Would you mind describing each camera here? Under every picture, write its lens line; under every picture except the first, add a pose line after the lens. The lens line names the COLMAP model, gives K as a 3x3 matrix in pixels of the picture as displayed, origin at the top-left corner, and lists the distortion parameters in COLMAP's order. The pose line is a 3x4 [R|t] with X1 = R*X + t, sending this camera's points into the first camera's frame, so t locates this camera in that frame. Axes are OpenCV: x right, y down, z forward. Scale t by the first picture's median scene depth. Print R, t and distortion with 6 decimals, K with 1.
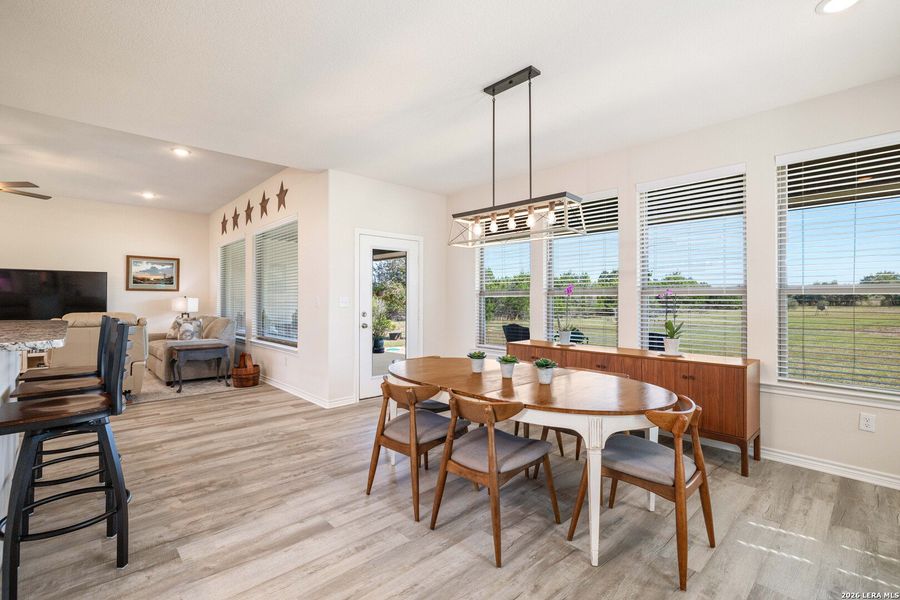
lens RADIAL K [[393.8, 0, 451.0], [0, 393.8, 304.6], [0, 0, 1]] dist [-0.017844, 0.007067]
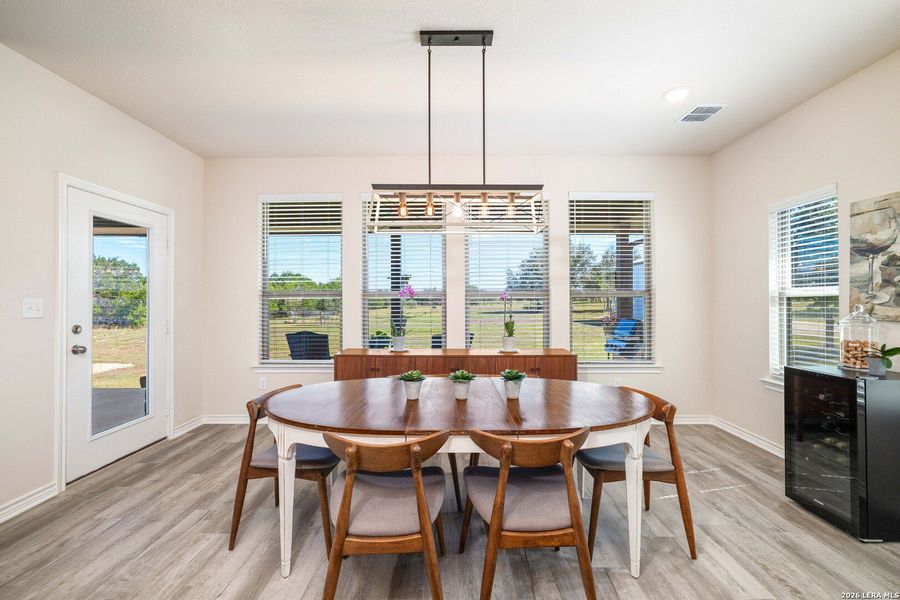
lens RADIAL K [[393.8, 0, 447.5], [0, 393.8, 300.8], [0, 0, 1]] dist [-0.017844, 0.007067]
pose [[0.711674, -0.003440, 0.702501, -0.226869], [0.012907, 0.999883, -0.008179, -0.004981], [-0.702391, 0.014888, 0.711636, 0.223845]]
